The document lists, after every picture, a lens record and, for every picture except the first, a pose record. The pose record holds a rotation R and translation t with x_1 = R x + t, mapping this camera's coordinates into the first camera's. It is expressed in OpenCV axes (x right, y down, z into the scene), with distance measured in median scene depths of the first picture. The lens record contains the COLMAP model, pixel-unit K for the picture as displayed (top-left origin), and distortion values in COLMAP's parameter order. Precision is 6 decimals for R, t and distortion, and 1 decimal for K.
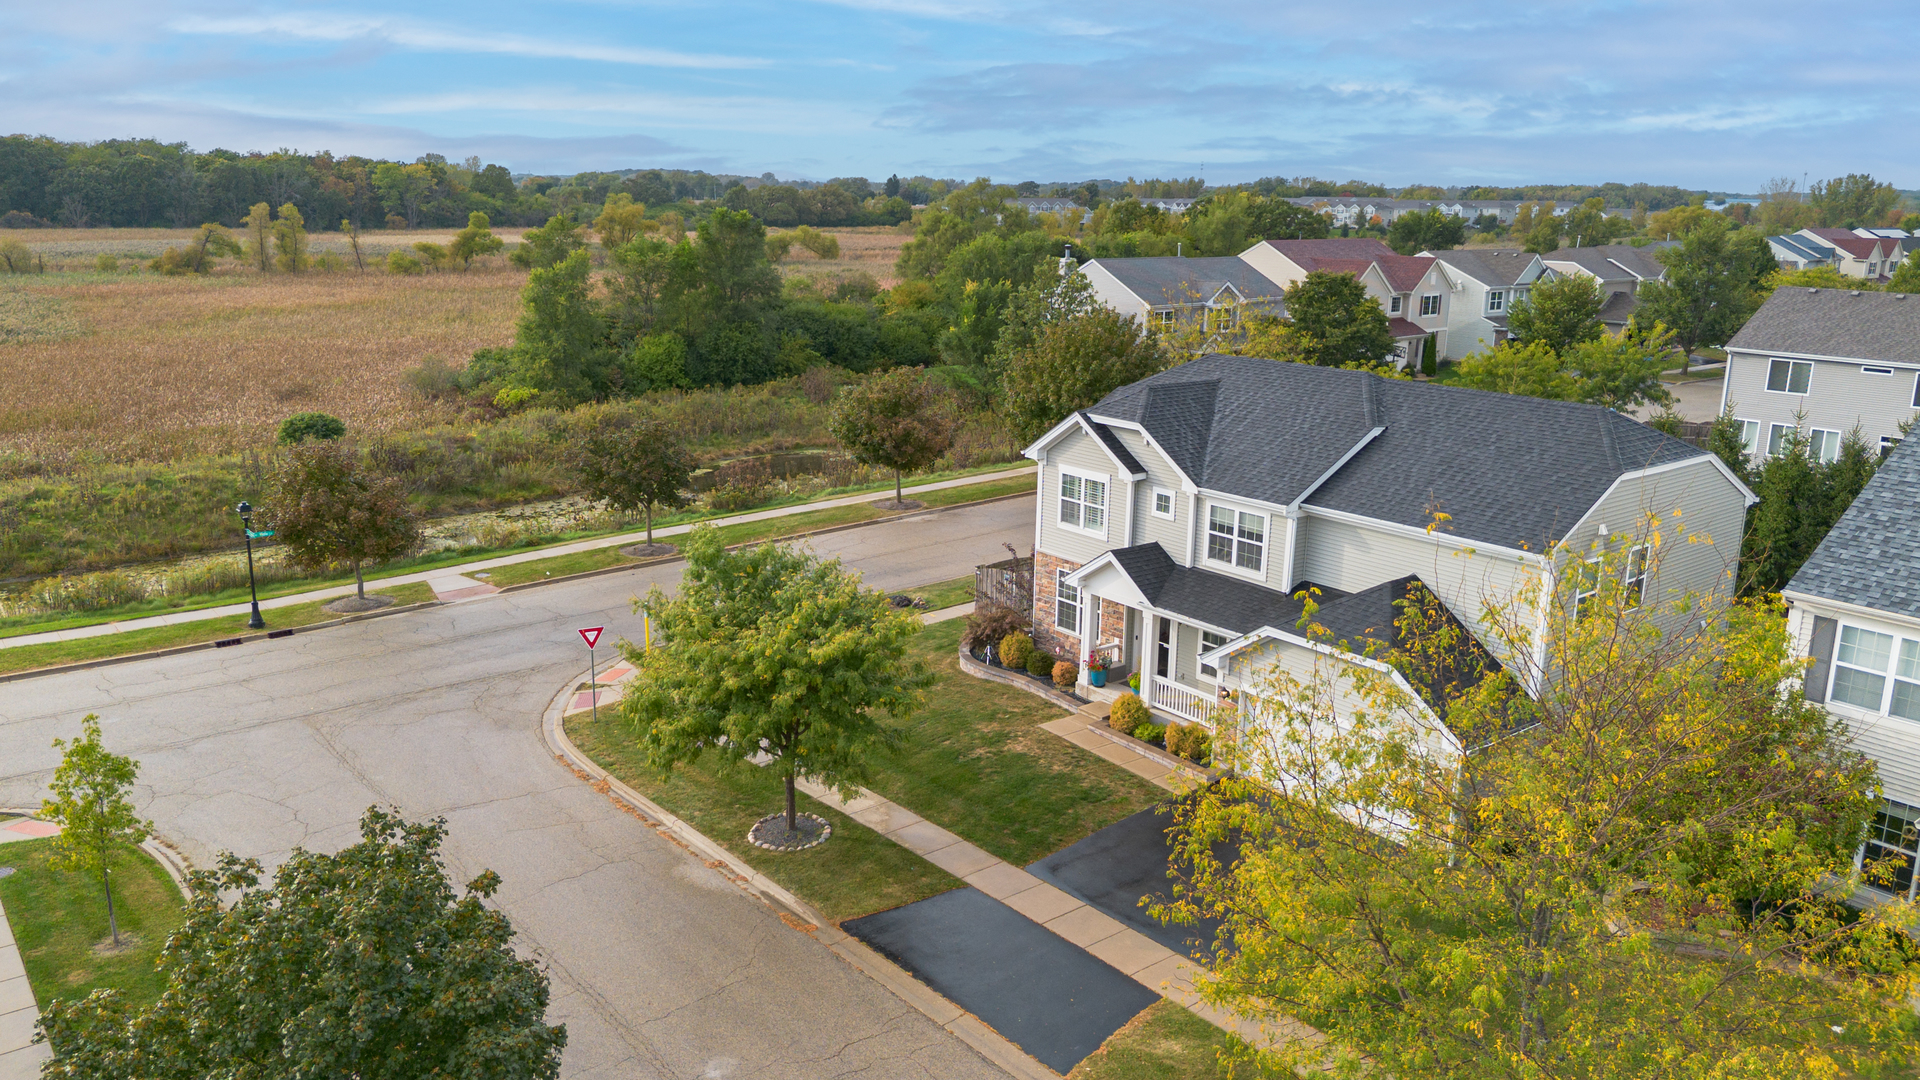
lens RADIAL K [[1386.5, 0, 960.0], [0, 1386.5, 540.0], [0, 0, 1]] dist [0.048336, -0.051314]
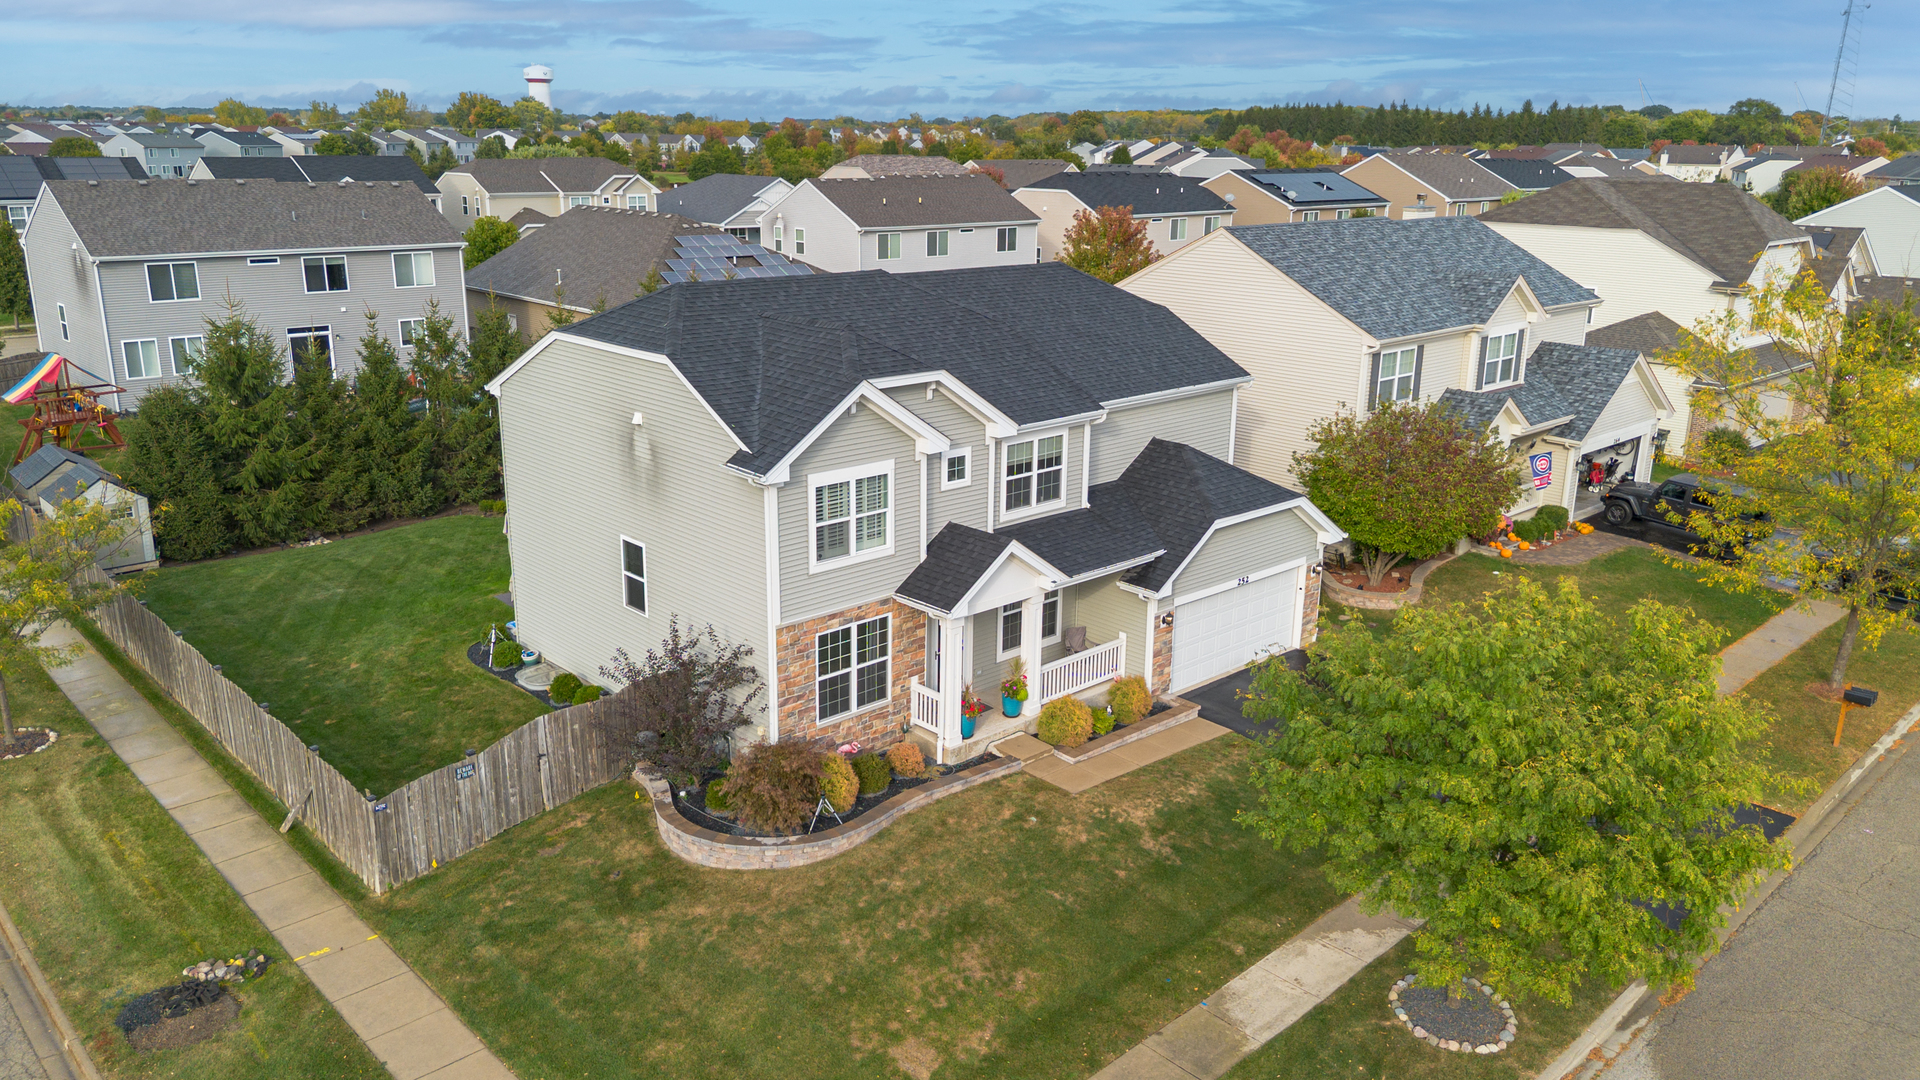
lens RADIAL K [[1386.5, 0, 960.0], [0, 1386.5, 540.0], [0, 0, 1]] dist [0.048336, -0.051314]
pose [[-0.055793, -0.299837, 0.952358, -0.579723], [0.232165, 0.923802, 0.304448, -0.218579], [-0.971075, 0.238090, 0.018070, 0.994255]]
